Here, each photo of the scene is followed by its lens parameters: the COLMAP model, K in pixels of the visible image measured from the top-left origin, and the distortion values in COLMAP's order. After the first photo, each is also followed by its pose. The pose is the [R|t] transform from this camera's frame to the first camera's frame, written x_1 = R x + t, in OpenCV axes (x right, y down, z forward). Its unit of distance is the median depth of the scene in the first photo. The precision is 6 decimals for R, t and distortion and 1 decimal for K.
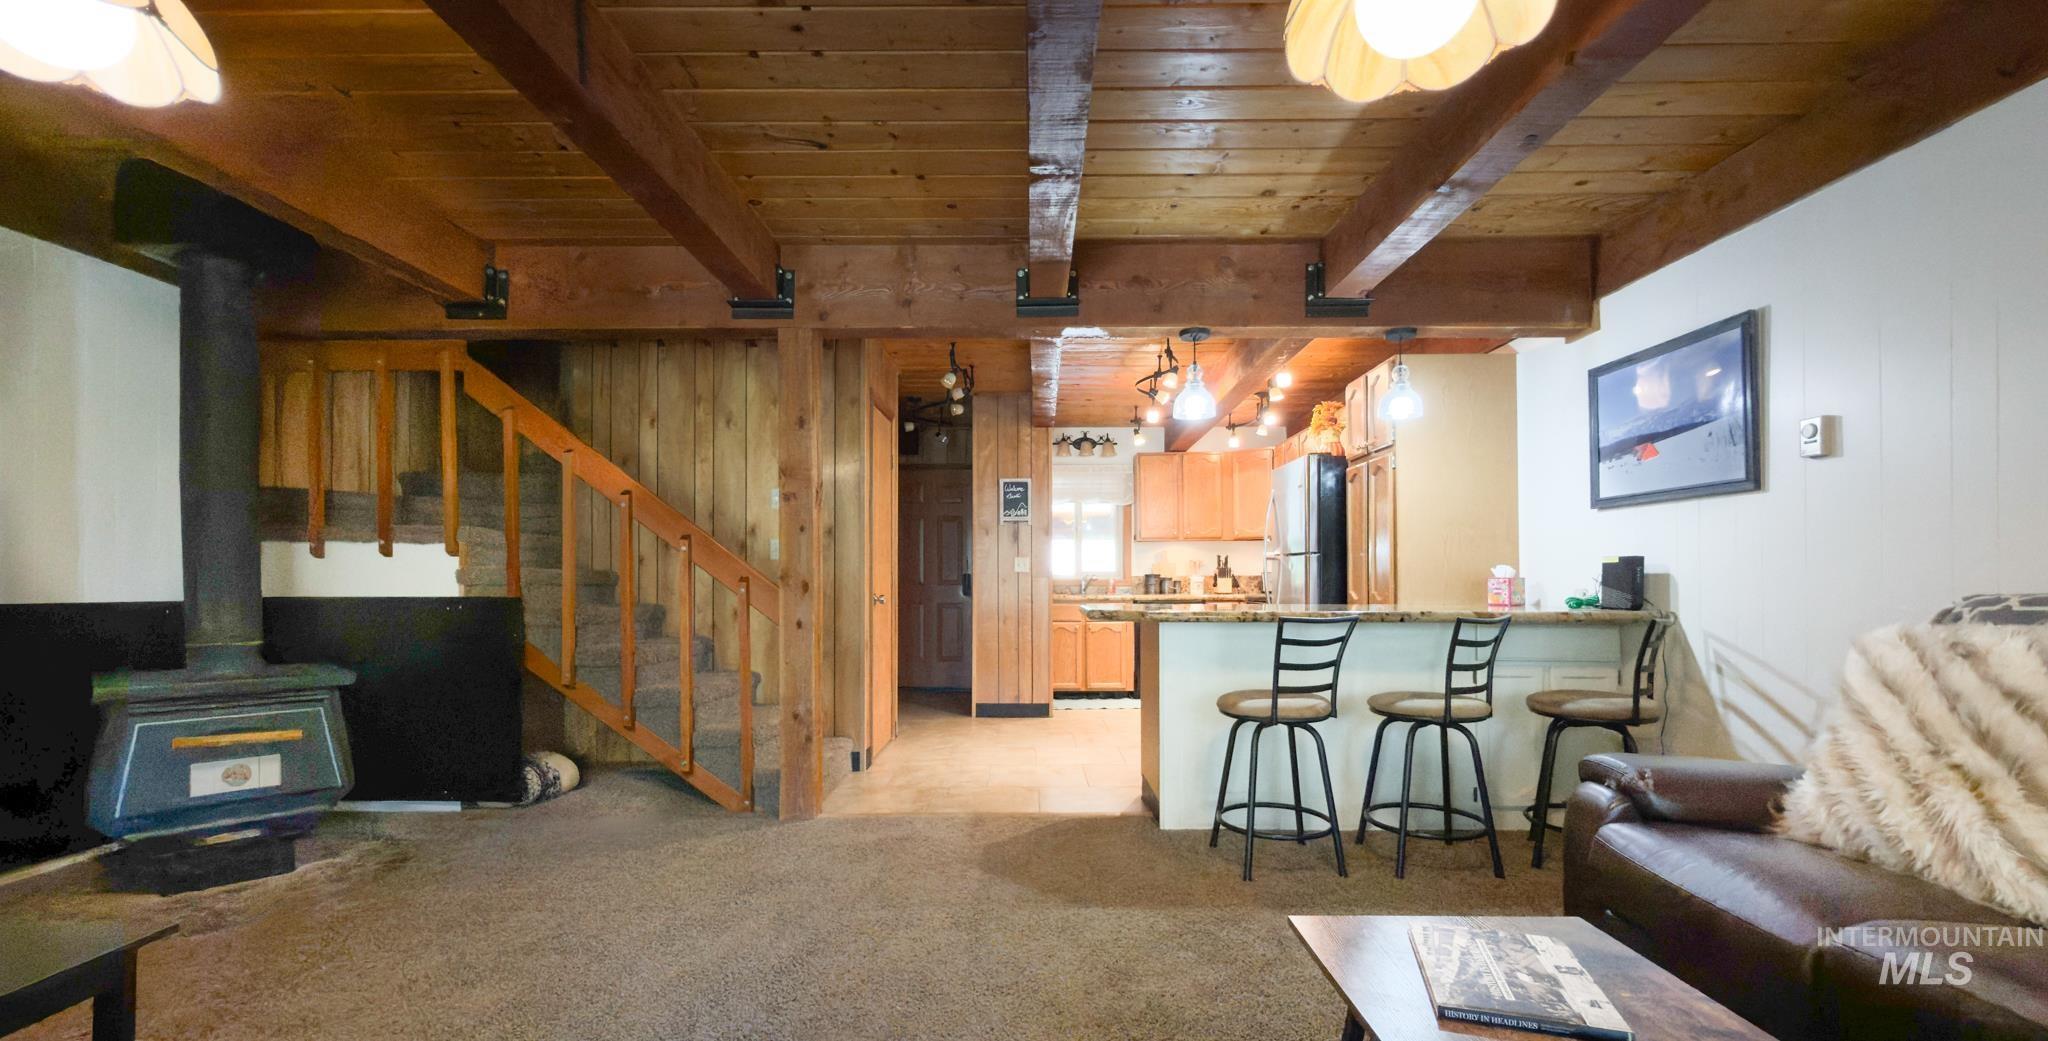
lens RADIAL K [[830.0, 0, 1027.7], [0, 830.0, 570.0], [0, 0, 1]] dist [0.000531, 0.000046]
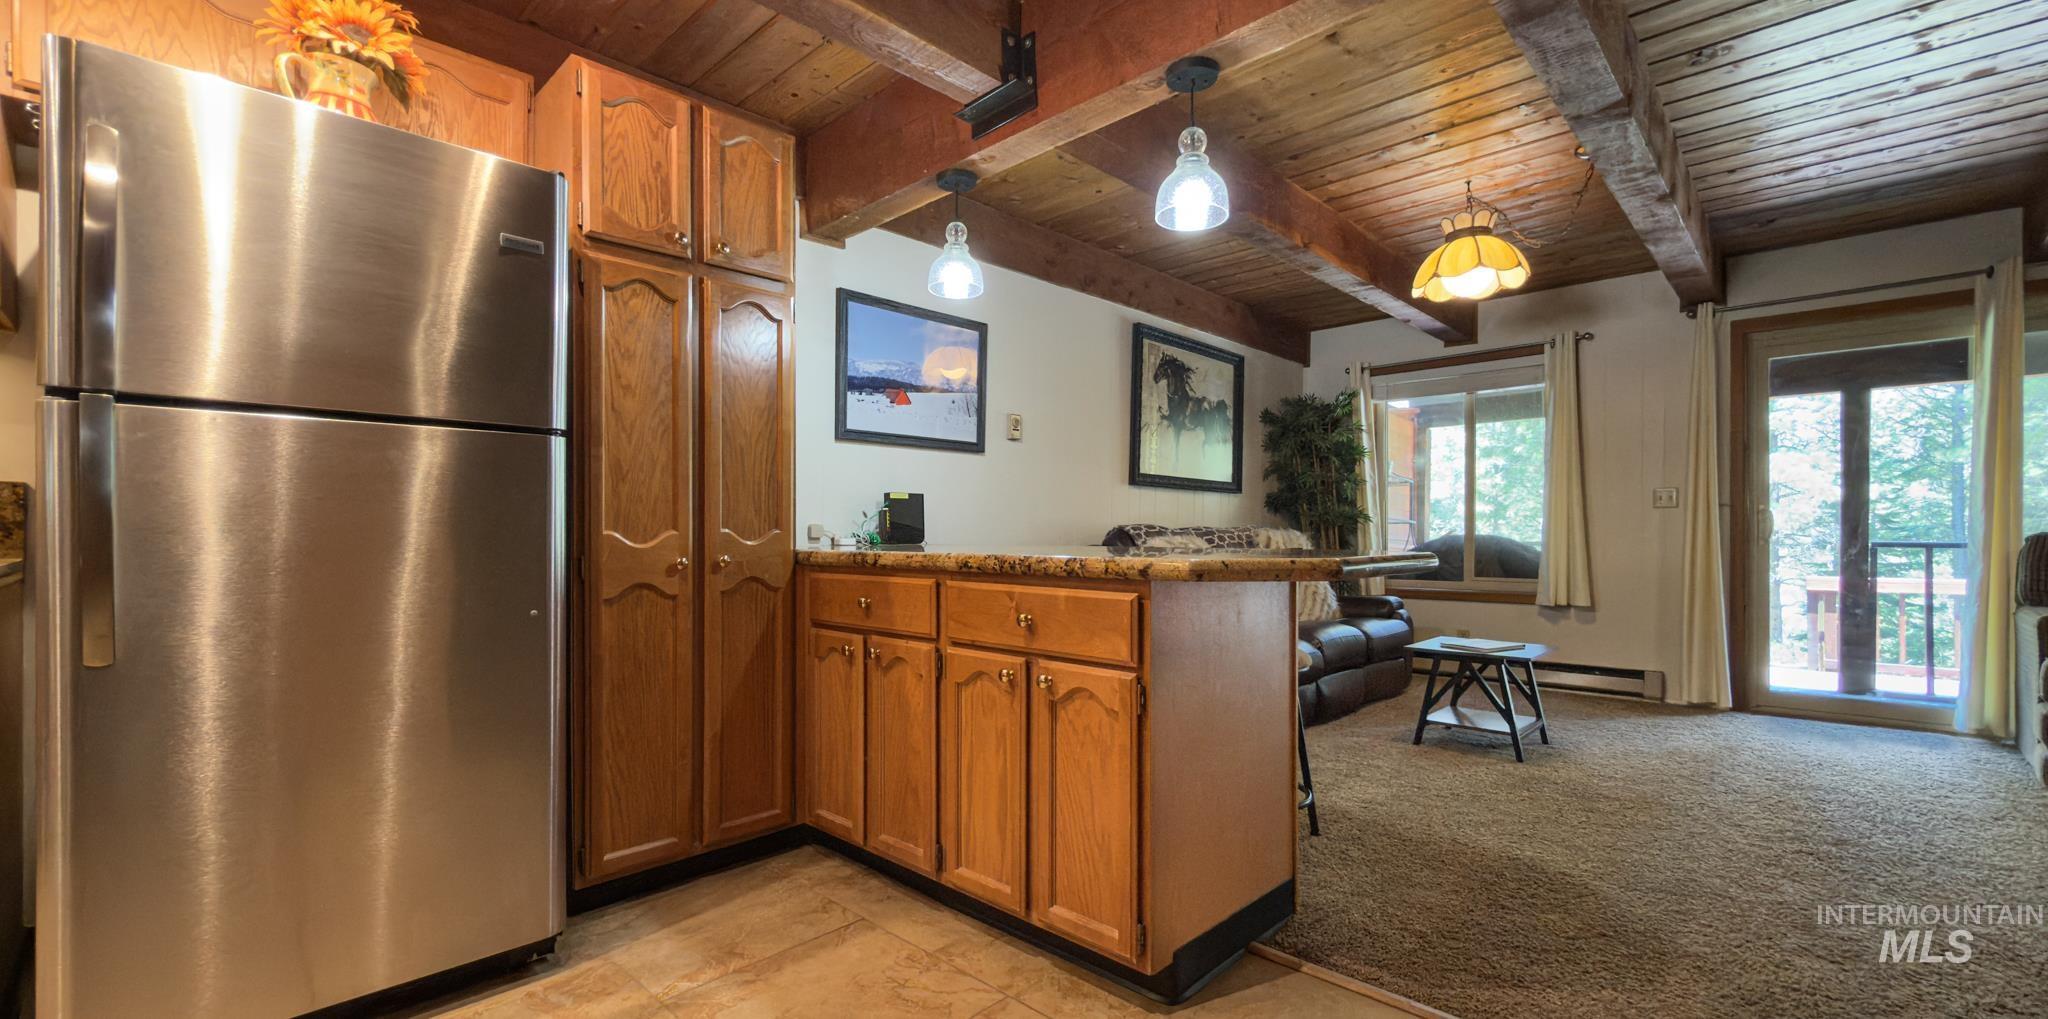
lens RADIAL K [[847.1, 0, 1022.6], [0, 847.1, 532.5], [0, 0, 1]] dist [-0.000231, -0.000265]
pose [[-0.728091, -0.000080, 0.685480, -0.117750], [-0.007809, 0.999936, -0.008178, 0.037966], [-0.685436, -0.011307, -0.728045, 1.546765]]
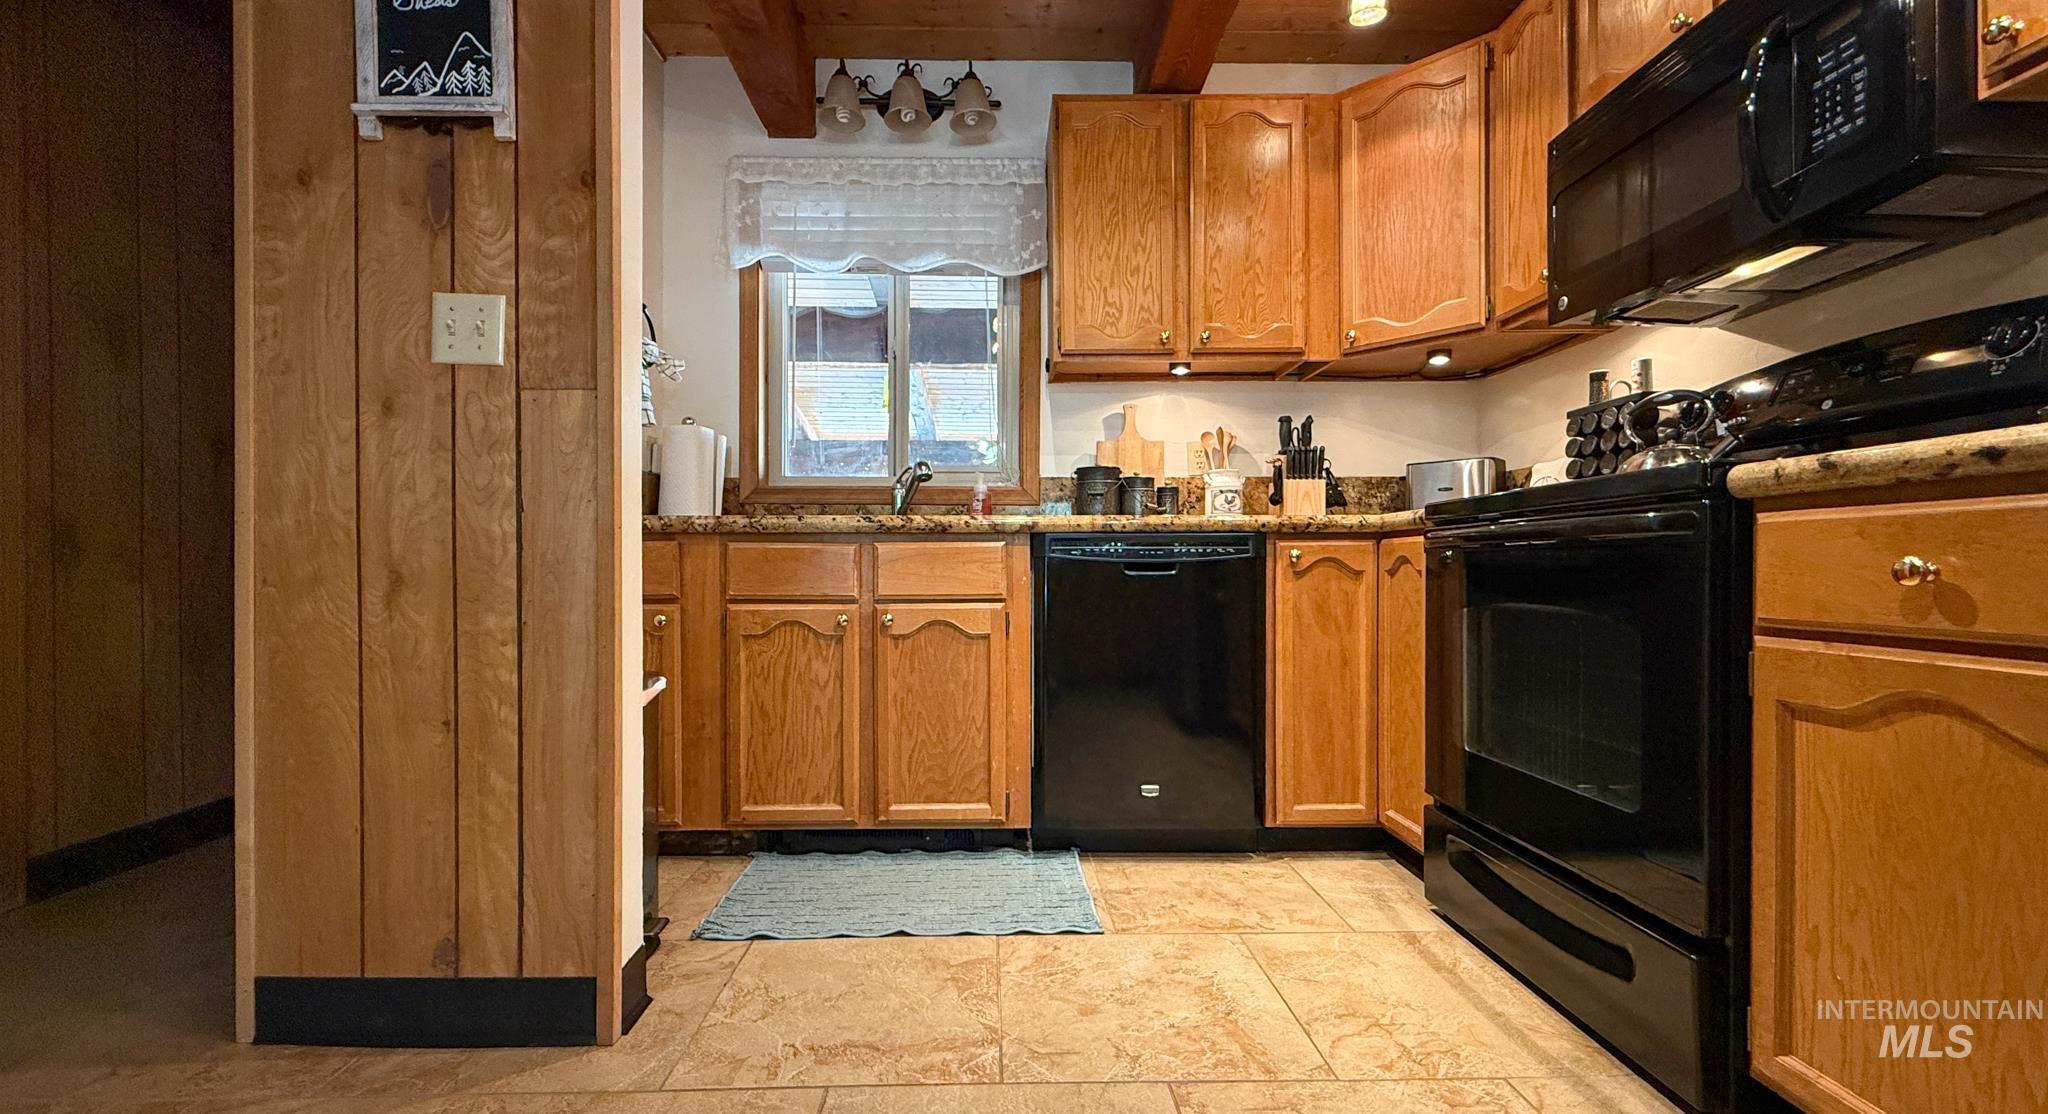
lens RADIAL K [[835.1, 0, 1017.6], [0, 835.1, 573.7], [0, 0, 1]] dist [-0.000650, -0.000033]
pose [[0.999500, 0.002584, 0.031523, 0.230036], [-0.003172, 0.999822, 0.018603, 0.094022], [-0.031469, -0.018693, 0.999330, 1.412988]]
